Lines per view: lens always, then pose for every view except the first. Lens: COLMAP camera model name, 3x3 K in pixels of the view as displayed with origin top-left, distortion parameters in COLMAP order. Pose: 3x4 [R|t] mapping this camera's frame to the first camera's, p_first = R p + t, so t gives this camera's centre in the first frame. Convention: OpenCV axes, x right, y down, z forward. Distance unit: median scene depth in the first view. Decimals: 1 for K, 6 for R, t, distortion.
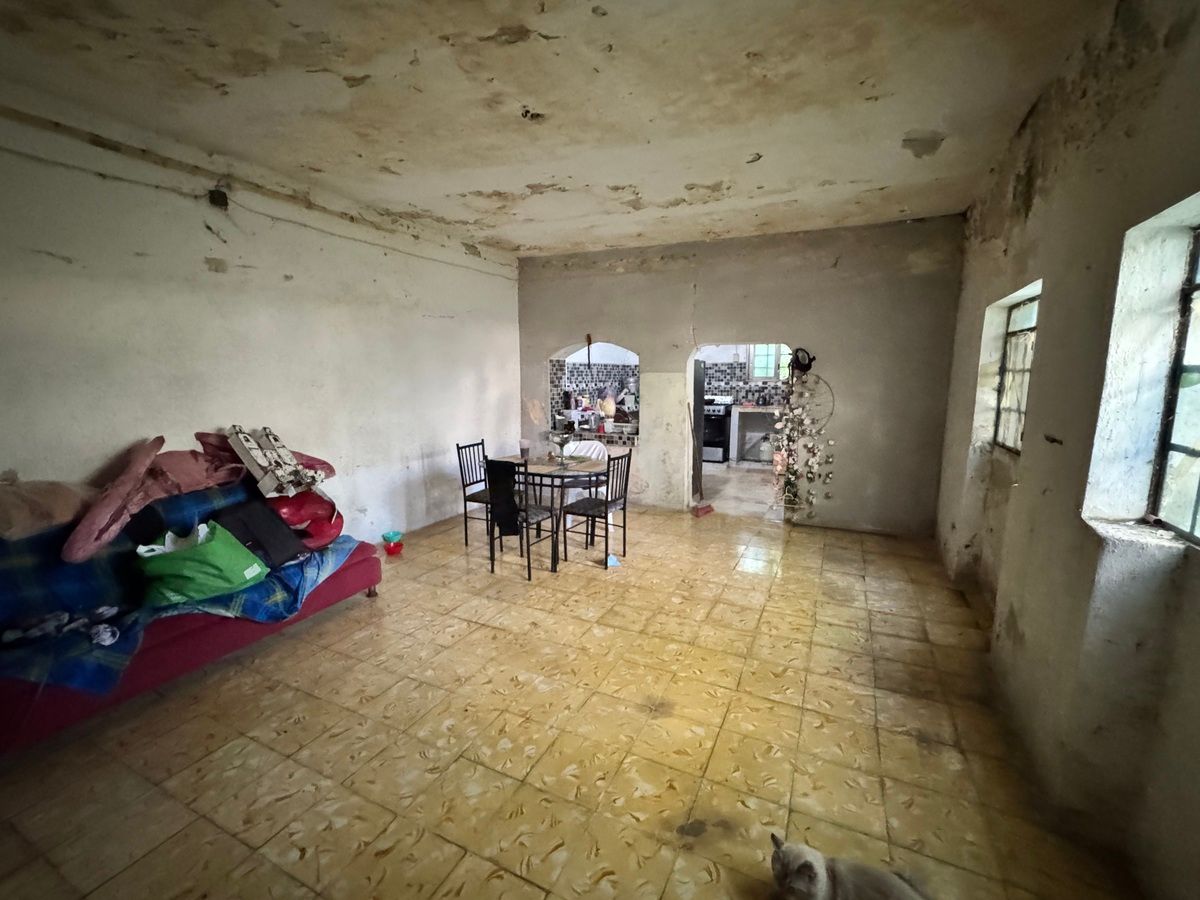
lens RADIAL K [[481.3, 0, 596.2], [0, 481.3, 451.3], [0, 0, 1]] dist [-0.002938, 0.000368]
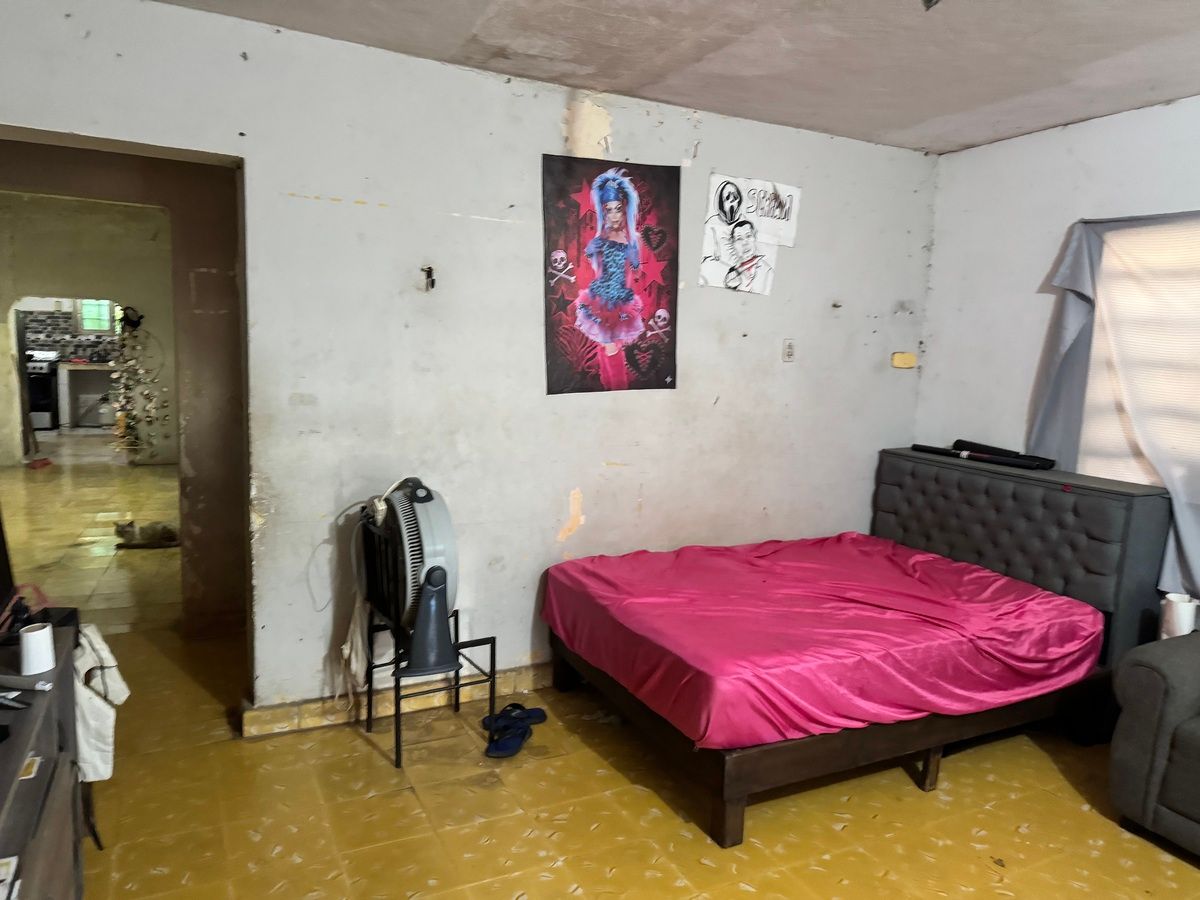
lens RADIAL K [[822.5, 0, 600.0], [0, 822.5, 450.0], [0, 0, 1]] dist [-0.001812, -0.008867]
pose [[0.639739, -0.068741, 0.765512, -0.523700], [0.077243, 0.996700, 0.024949, 0.226329], [-0.764701, 0.043170, 0.642938, -1.526946]]
